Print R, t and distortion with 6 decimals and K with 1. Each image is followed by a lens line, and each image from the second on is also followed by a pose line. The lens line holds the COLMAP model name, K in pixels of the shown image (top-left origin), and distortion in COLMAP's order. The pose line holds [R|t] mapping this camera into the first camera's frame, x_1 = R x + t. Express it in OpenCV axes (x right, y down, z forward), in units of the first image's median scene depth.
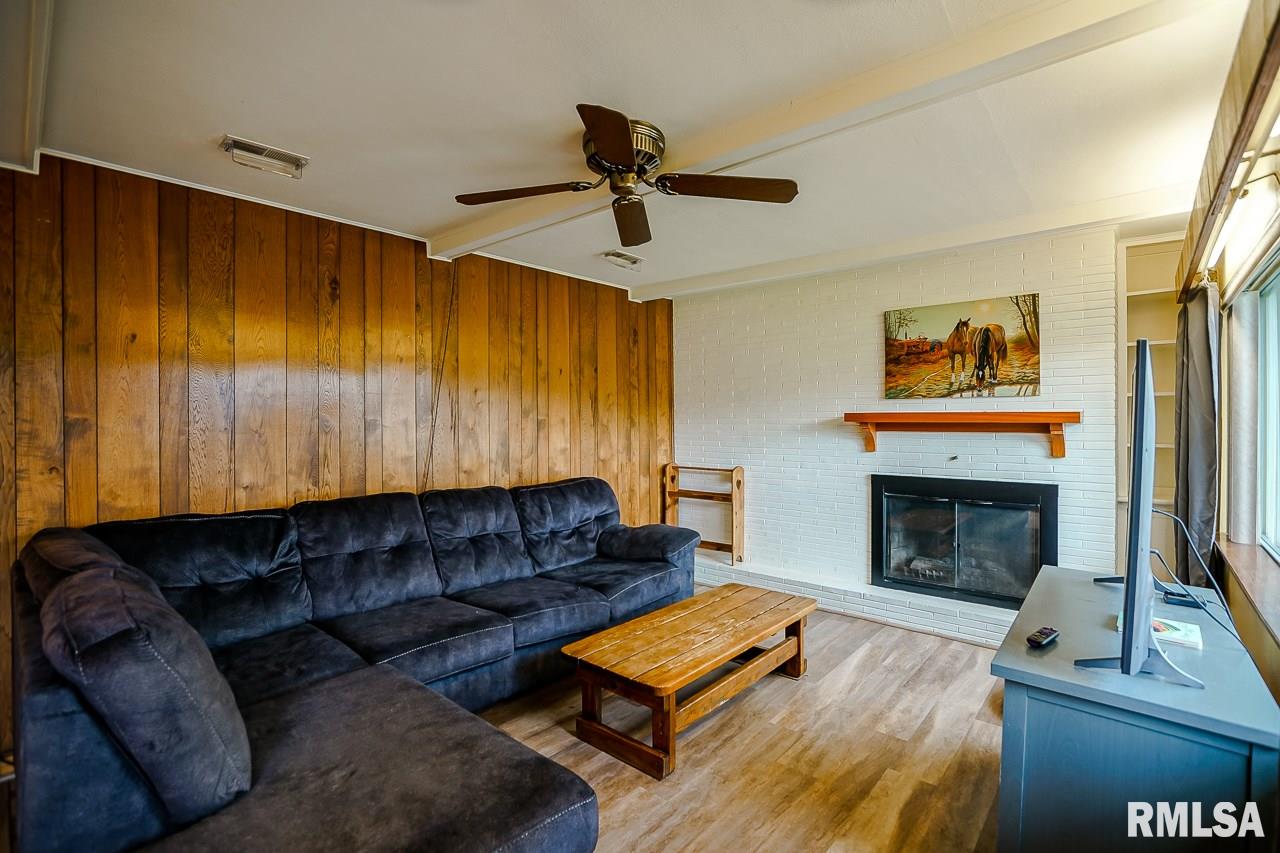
lens RADIAL K [[592.5, 0, 637.8], [0, 592.5, 424.7], [0, 0, 1]] dist [-0.052807, 0.020849]
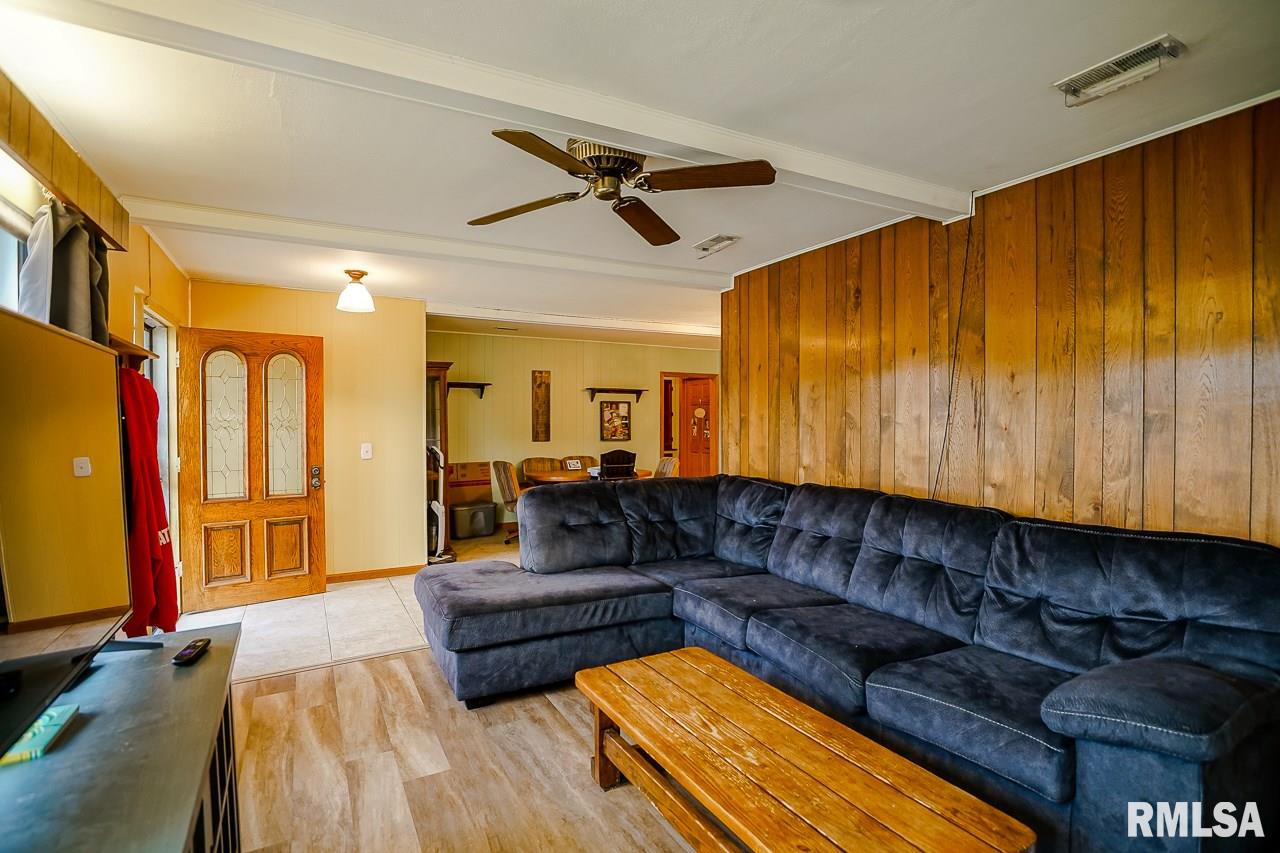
lens RADIAL K [[592.5, 0, 637.8], [0, 592.5, 424.7], [0, 0, 1]] dist [-0.052807, 0.020849]
pose [[-0.325339, 0.002556, -0.945594, 0.613100], [-0.013302, 0.999885, 0.007279, 0.003604], [0.945504, 0.014947, -0.325268, 0.902809]]
